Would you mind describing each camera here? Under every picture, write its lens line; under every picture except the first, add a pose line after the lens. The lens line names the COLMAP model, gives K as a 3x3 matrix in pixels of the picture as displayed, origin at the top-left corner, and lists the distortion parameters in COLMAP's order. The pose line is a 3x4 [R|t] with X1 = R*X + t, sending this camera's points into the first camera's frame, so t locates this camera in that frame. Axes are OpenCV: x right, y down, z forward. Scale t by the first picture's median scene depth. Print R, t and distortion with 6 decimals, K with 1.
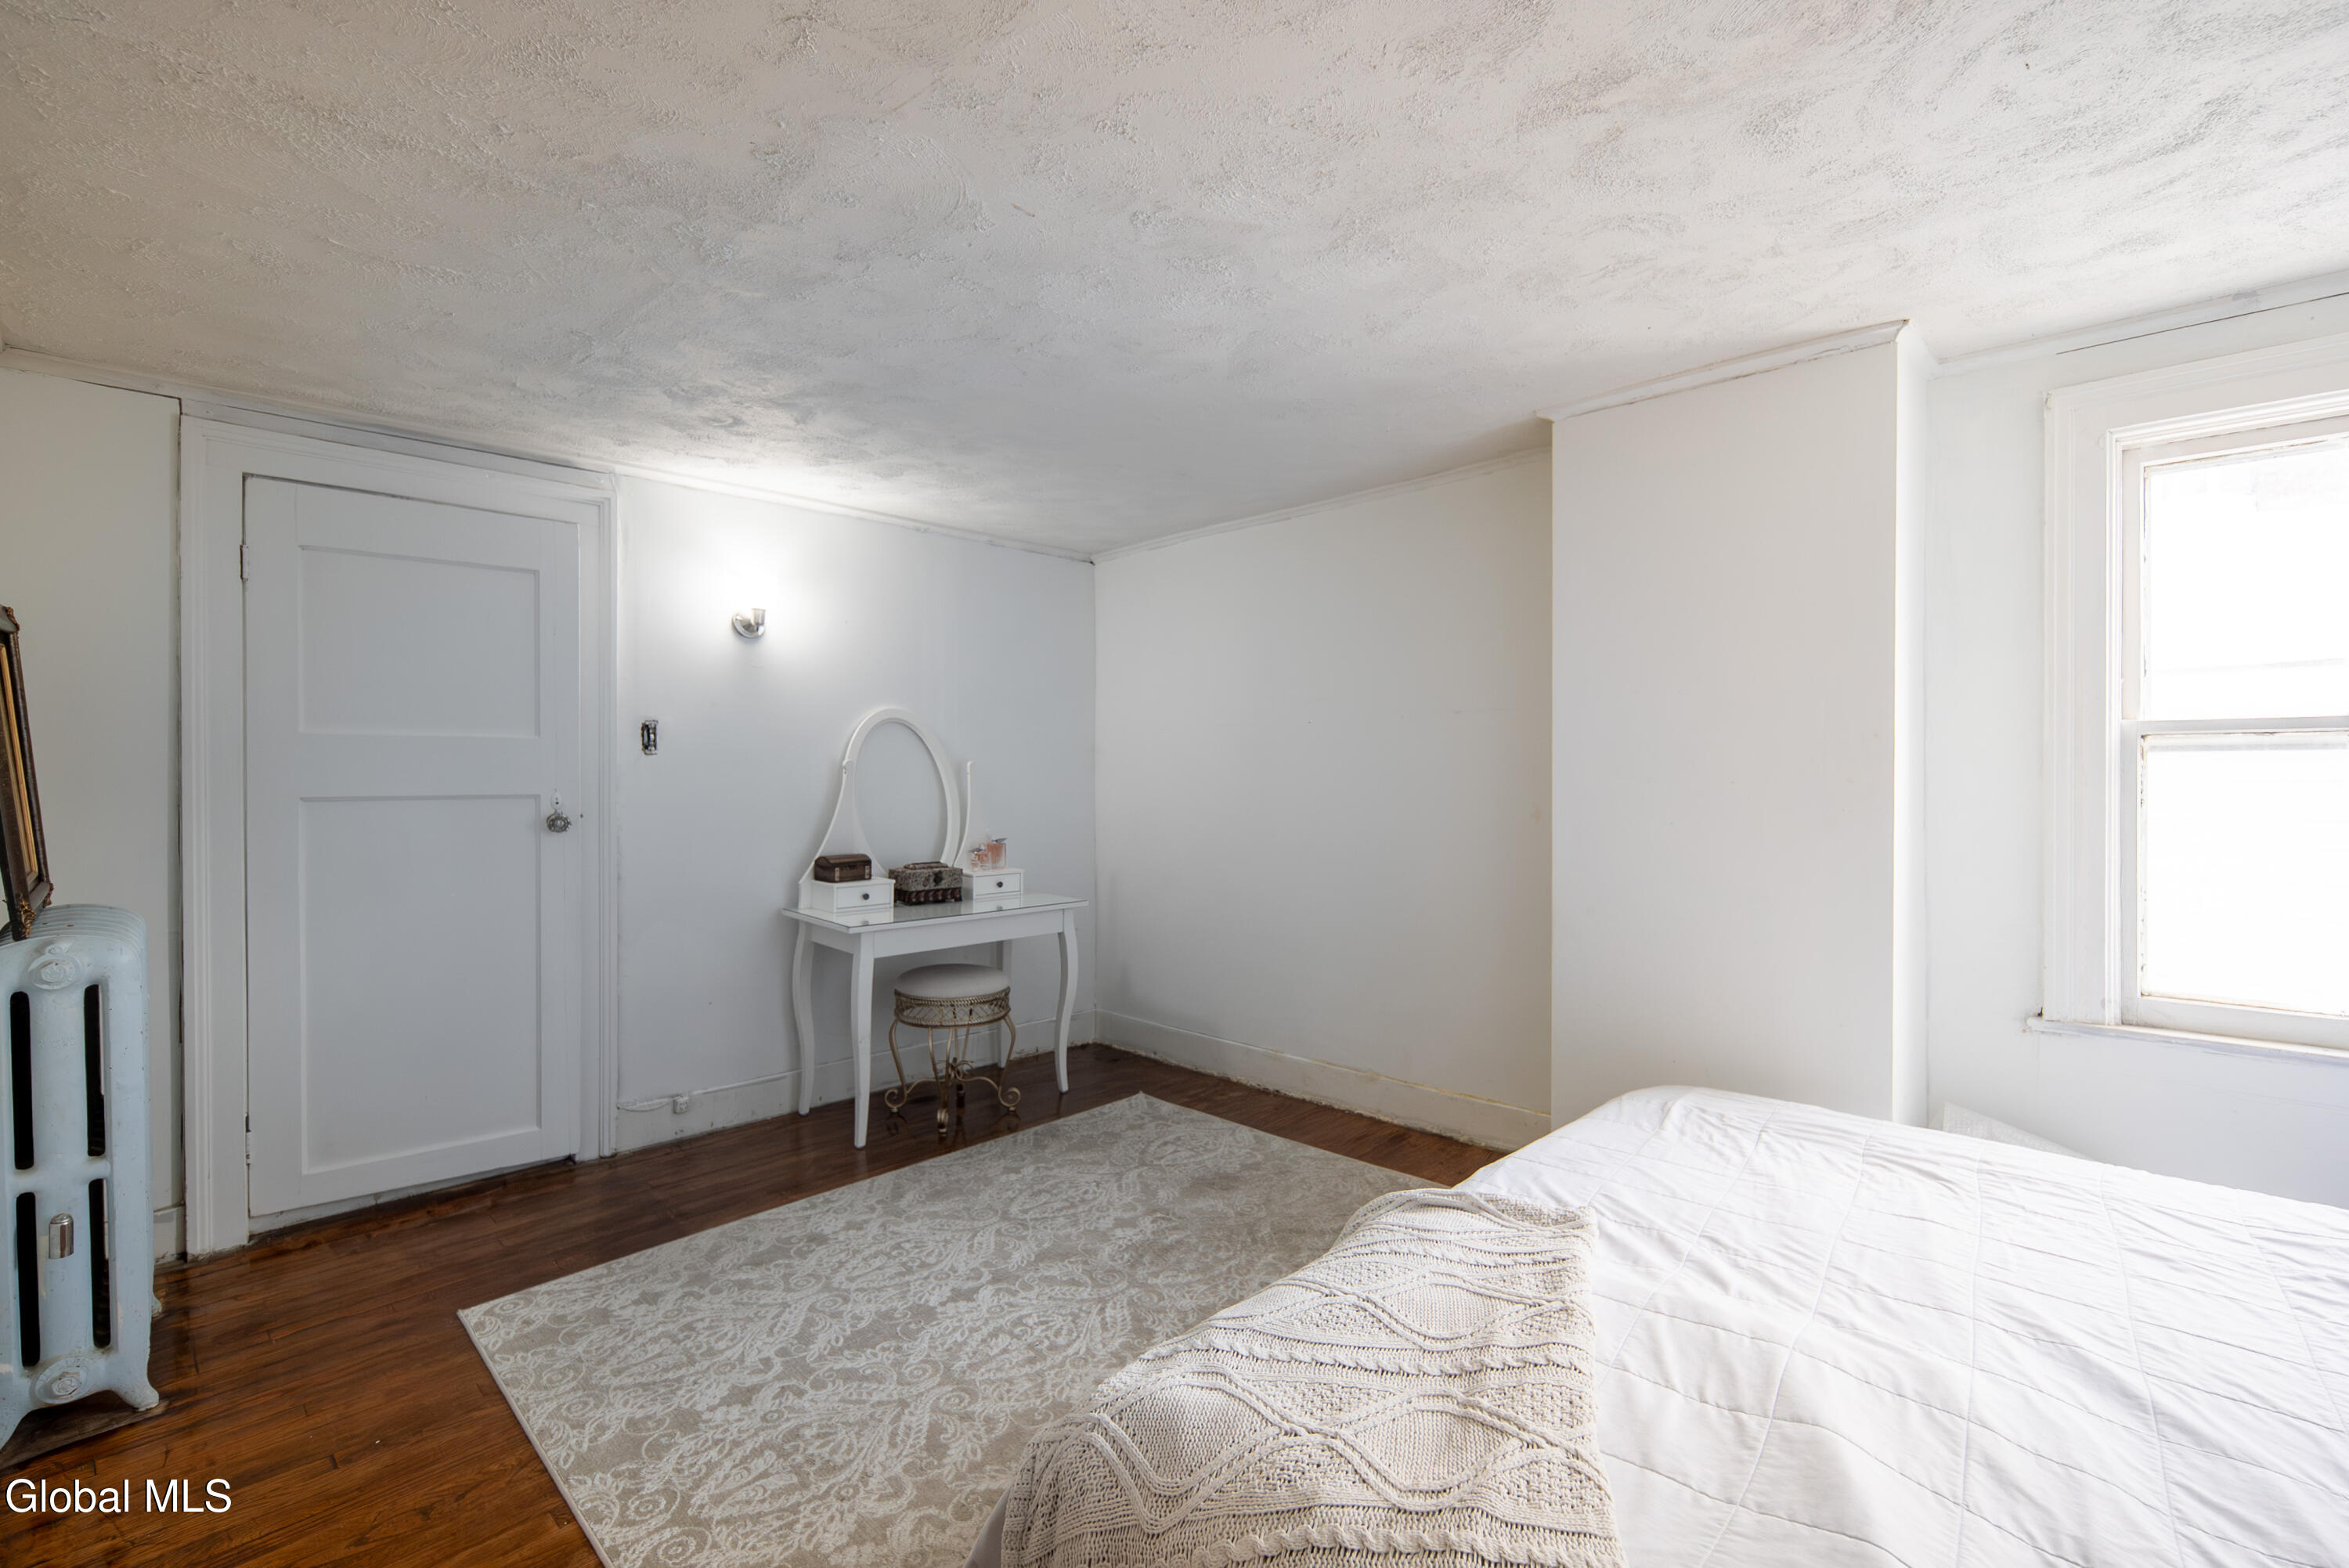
lens RADIAL K [[1061.5, 0, 1169.0], [0, 1061.5, 778.7], [0, 0, 1]] dist [-0.000106, -0.002431]
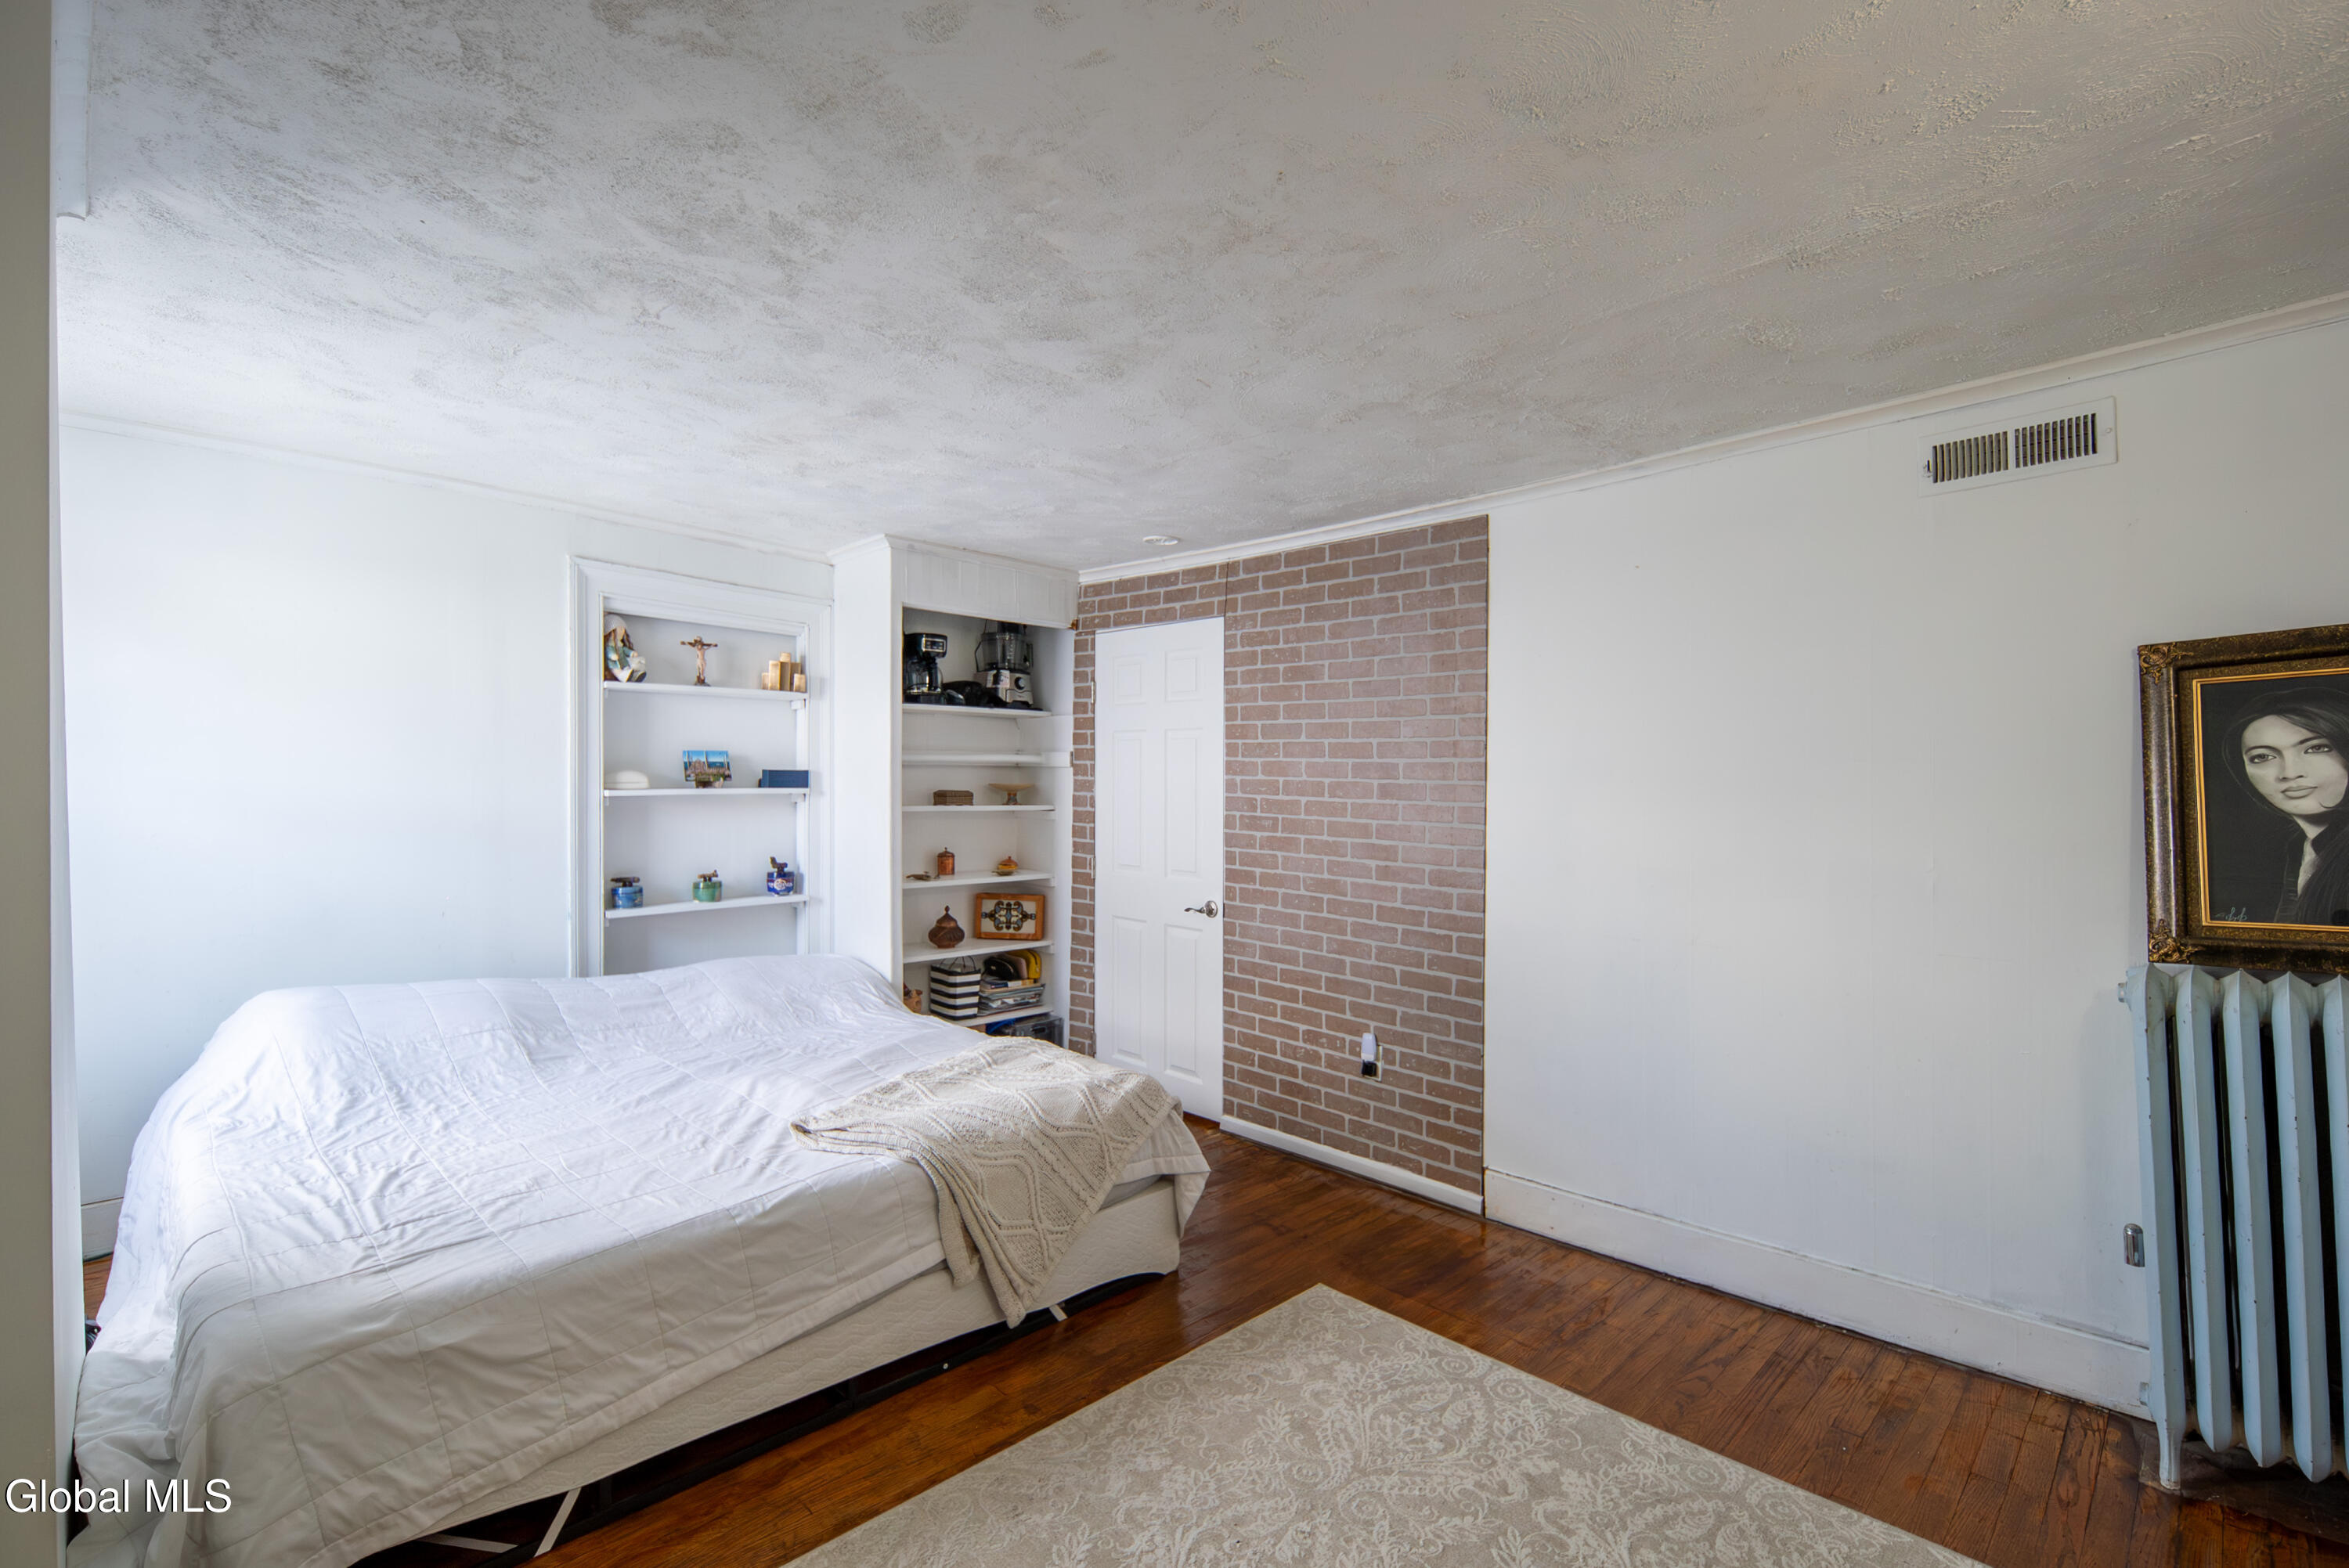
lens RADIAL K [[1061.5, 0, 1180.1], [0, 1061.5, 781.0], [0, 0, 1]] dist [-0.000106, -0.002431]
pose [[-0.999962, -0.000731, 0.008633, -0.094822], [-0.000685, 0.999985, 0.005389, -0.034843], [-0.008637, 0.005382, -0.999948, 1.920201]]
